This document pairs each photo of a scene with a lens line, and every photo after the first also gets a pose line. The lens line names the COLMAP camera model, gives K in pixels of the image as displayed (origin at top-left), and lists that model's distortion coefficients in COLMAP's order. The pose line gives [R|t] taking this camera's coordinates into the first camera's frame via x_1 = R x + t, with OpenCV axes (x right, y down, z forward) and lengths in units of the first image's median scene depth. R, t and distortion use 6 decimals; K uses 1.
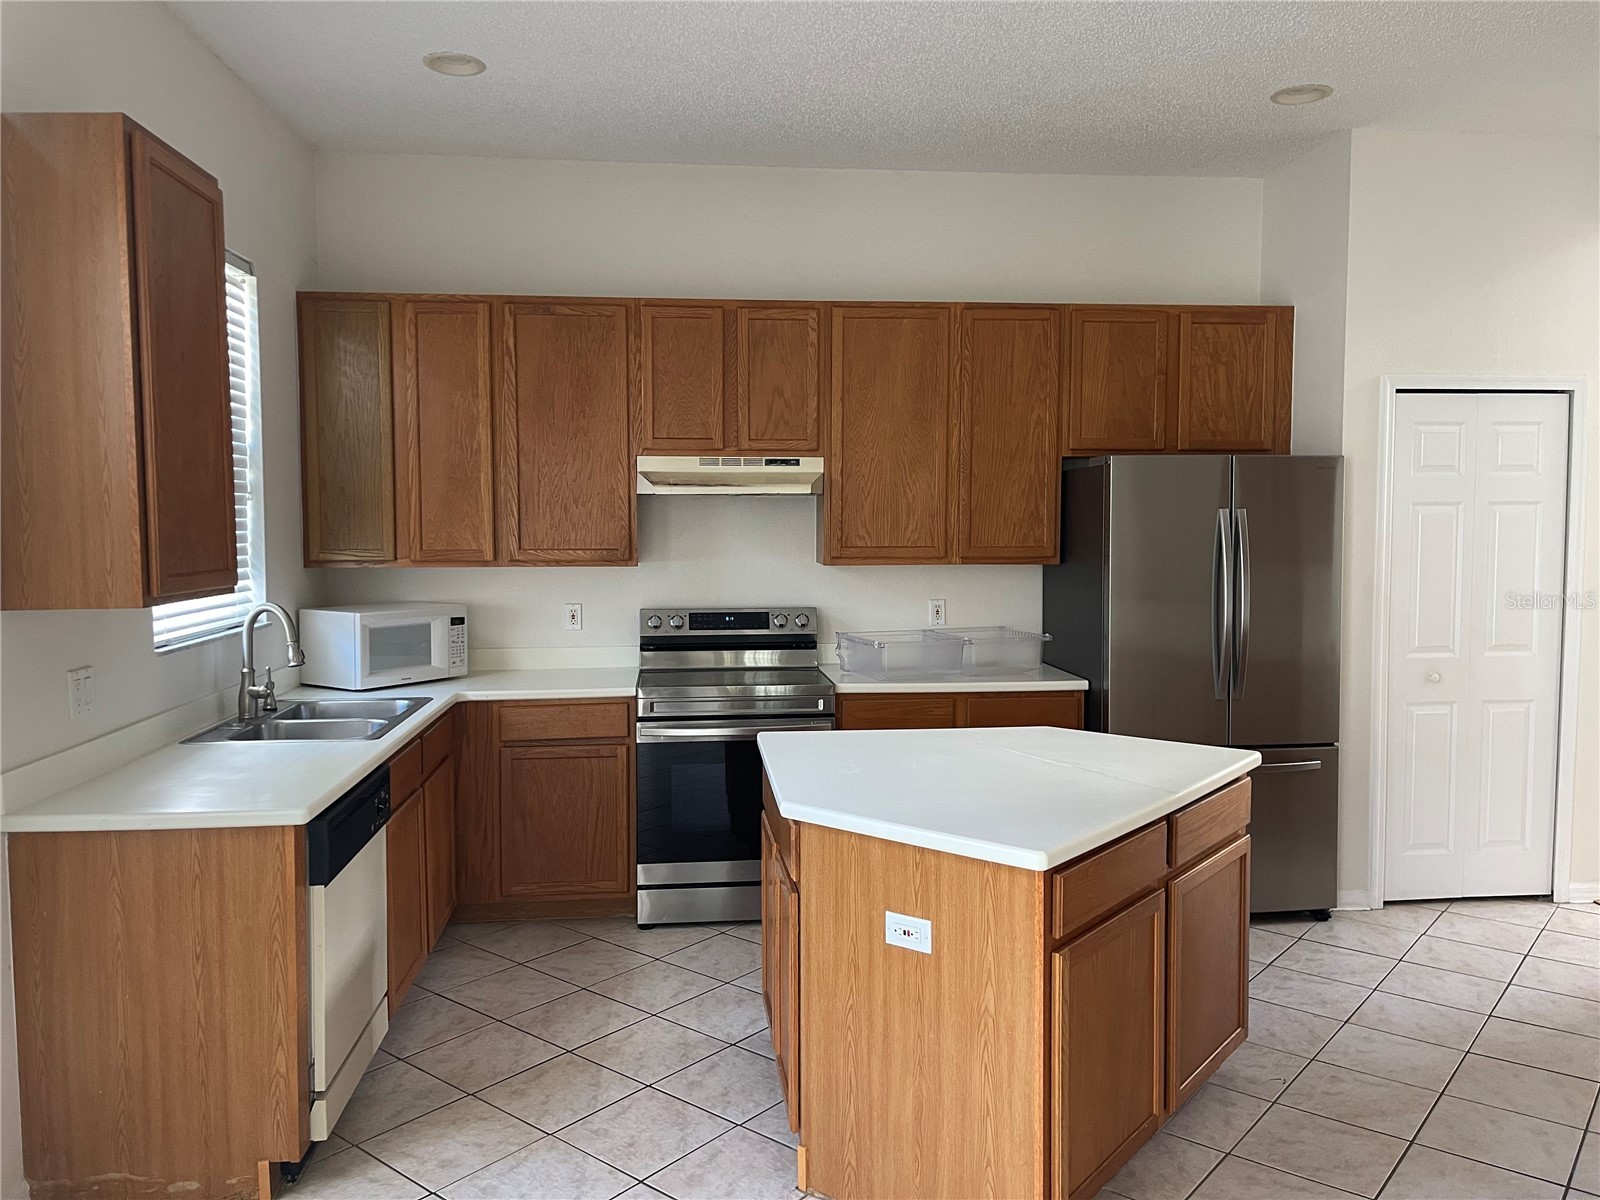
lens RADIAL K [[1204.7, 0, 802.8], [0, 1204.7, 591.4], [0, 0, 1]] dist [0.036521, -0.030105]
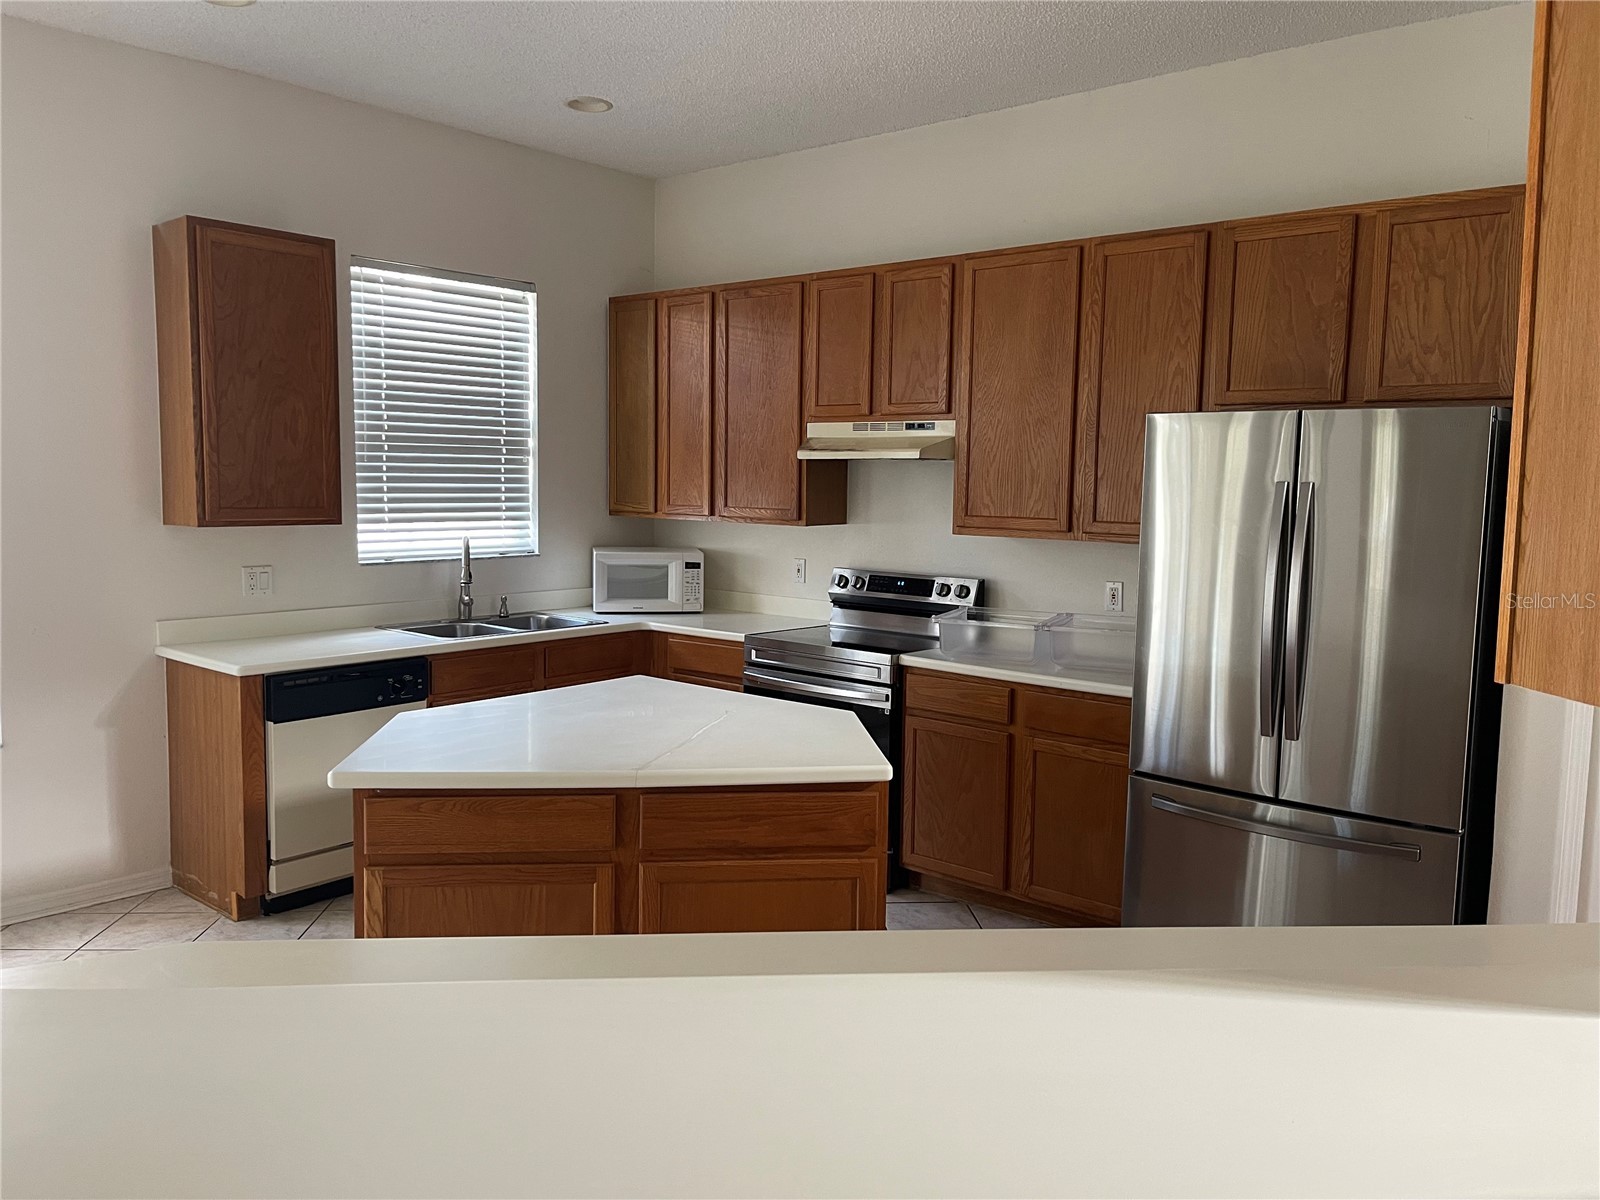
lens RADIAL K [[1204.7, 0, 802.4], [0, 1204.7, 602.7], [0, 0, 1]] dist [0.036521, -0.030105]
pose [[0.702793, 0.088895, -0.705818, 0.624247], [-0.062254, 0.996041, 0.063459, -0.020740], [0.708665, -0.000659, 0.705545, 0.241327]]
